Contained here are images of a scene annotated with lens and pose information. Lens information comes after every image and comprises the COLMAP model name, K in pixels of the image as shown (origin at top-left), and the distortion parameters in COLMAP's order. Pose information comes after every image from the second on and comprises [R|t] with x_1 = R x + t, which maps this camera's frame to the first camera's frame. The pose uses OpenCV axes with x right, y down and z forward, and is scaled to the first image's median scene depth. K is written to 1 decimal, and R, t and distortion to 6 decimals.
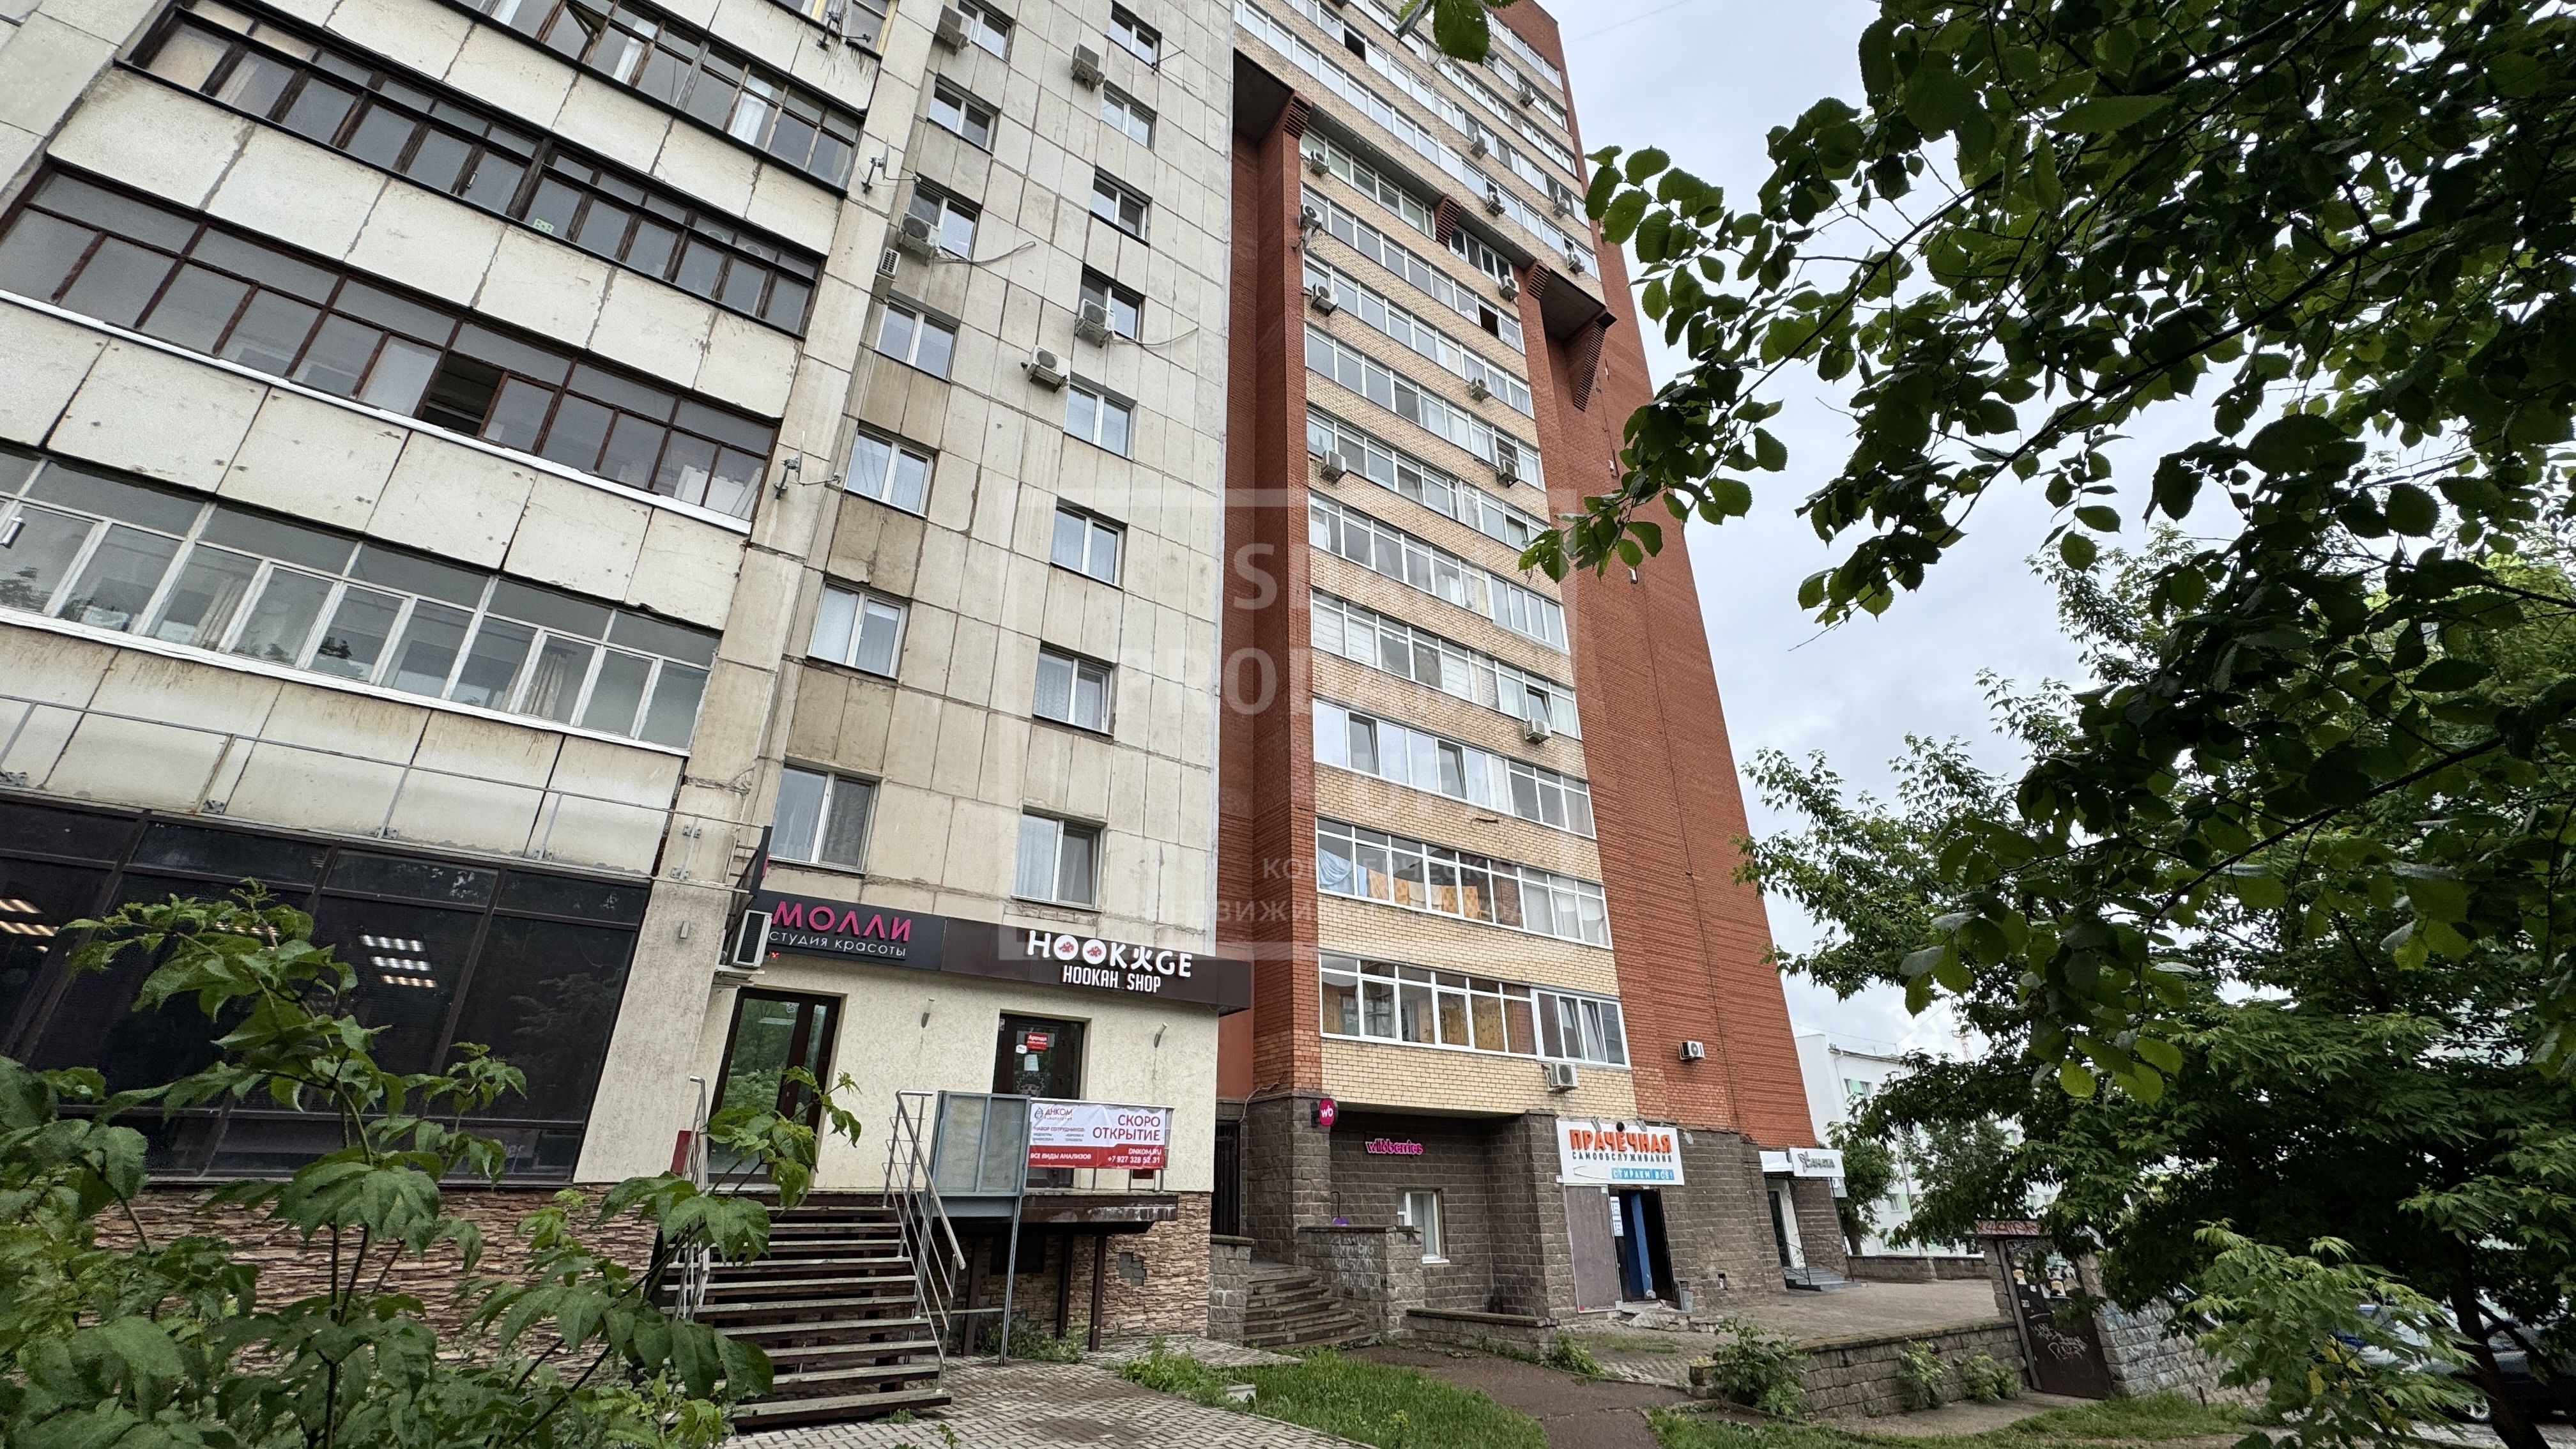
lens RADIAL K [[1021.7, 0, 1287.1], [0, 1021.7, 726.9], [0, 0, 1]] dist [-0.002975, 0.000708]
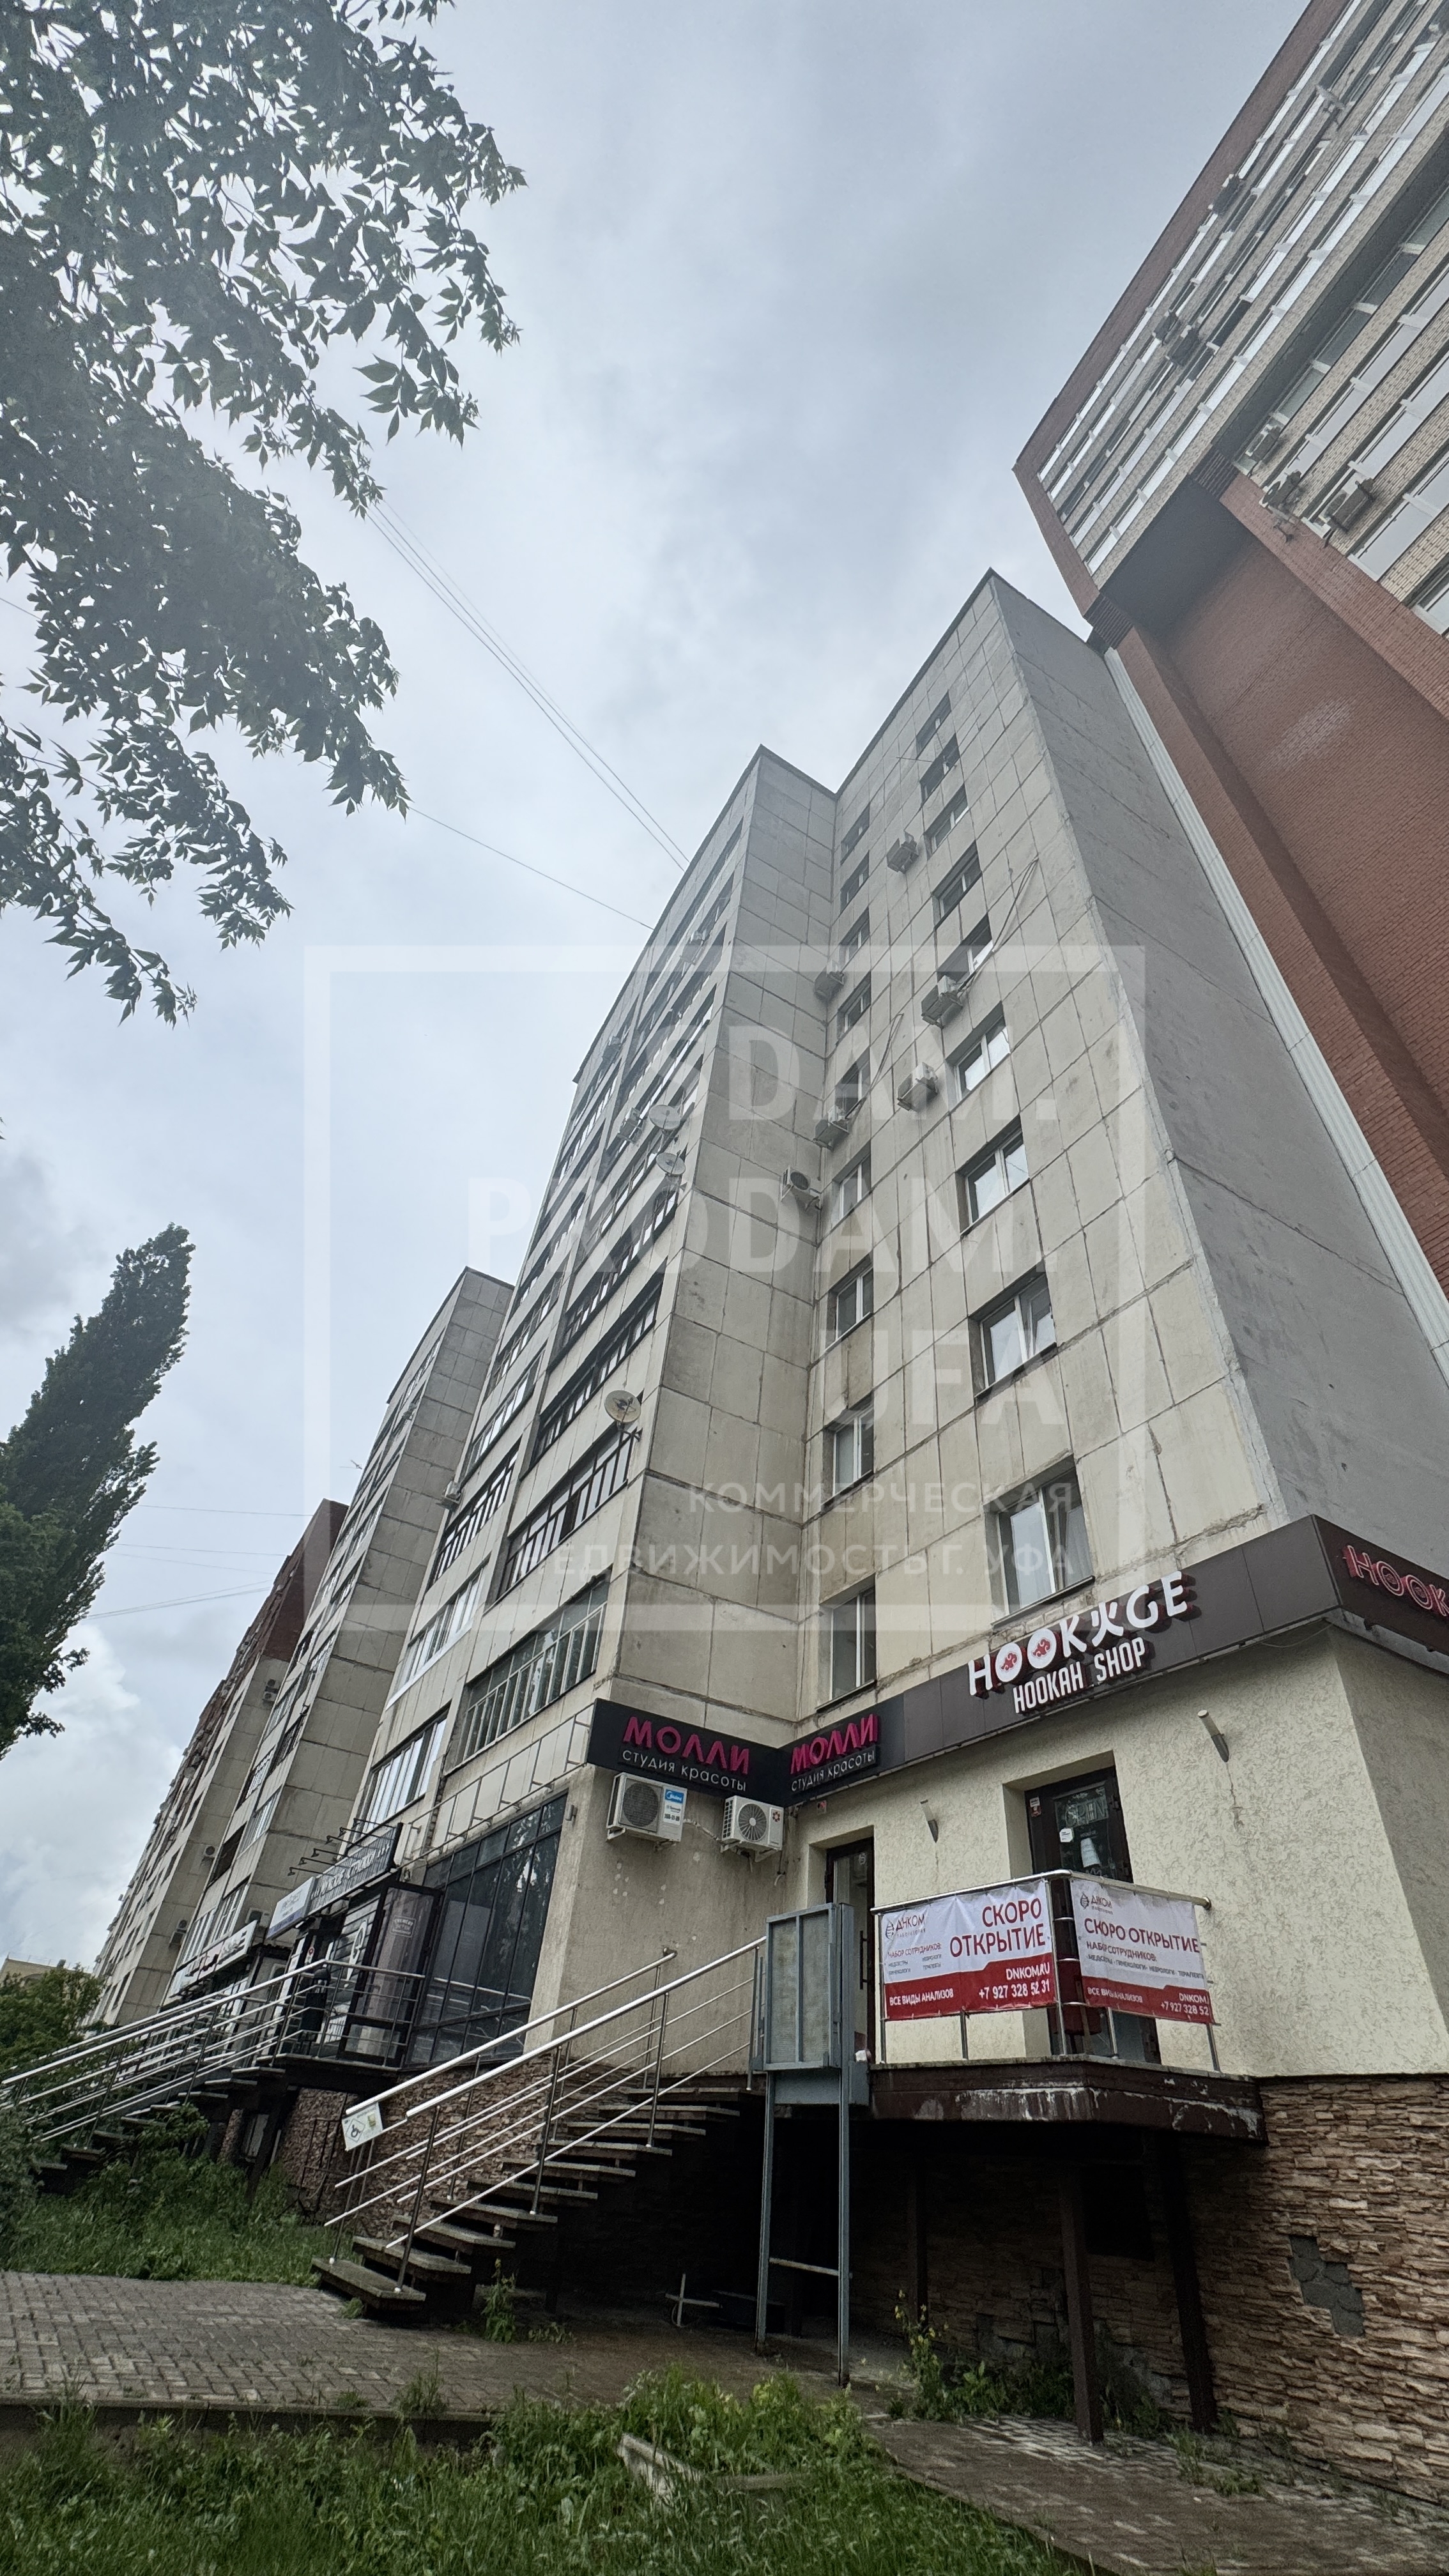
lens RADIAL K [[1021.7, 0, 722.0], [0, 1021.7, 1278.2], [0, 0, 1]] dist [-0.002975, 0.000708]
pose [[-0.091307, -0.670800, -0.735997, 0.456685], [0.344821, 0.672064, -0.655308, 0.411971], [0.934217, -0.313621, 0.169942, 0.768805]]
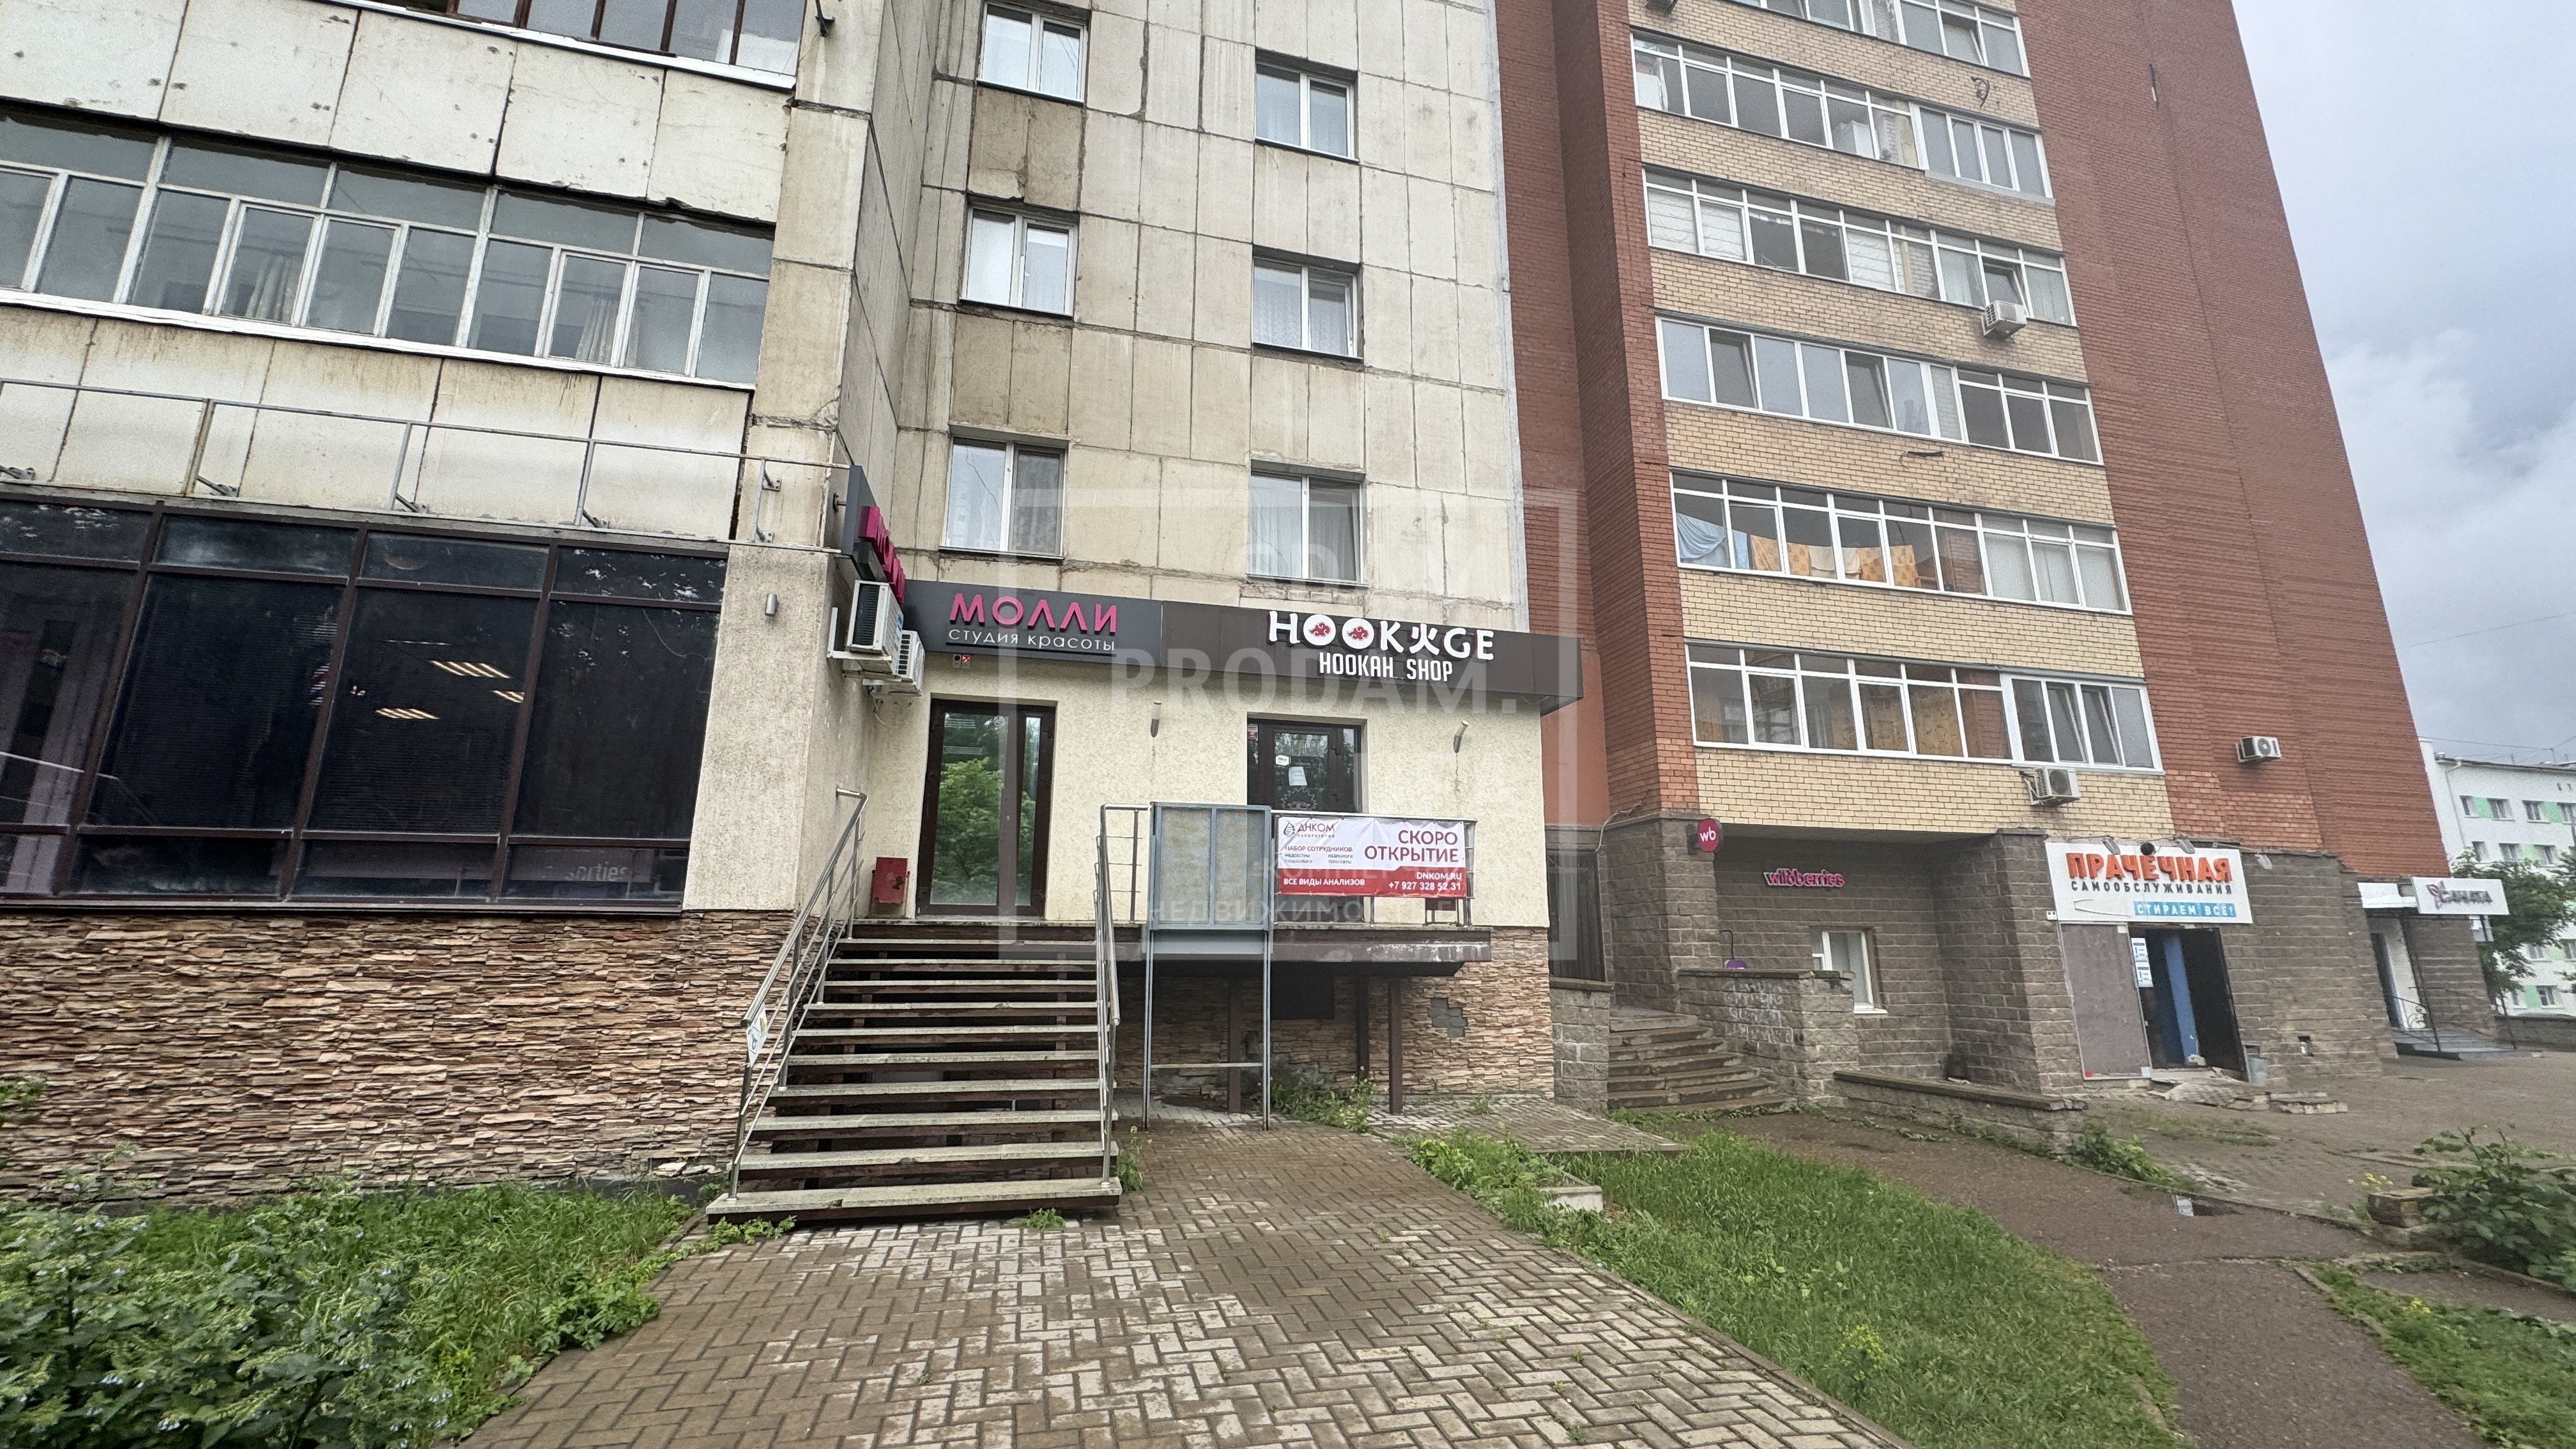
lens RADIAL K [[1021.7, 0, 1279.5], [0, 1021.7, 724.6], [0, 0, 1]] dist [-0.002975, 0.000708]
pose [[0.932565, -0.068699, -0.354404, 0.021993], [0.146293, 0.969420, 0.197034, 0.126310], [0.330030, -0.235594, 0.914098, 0.265932]]
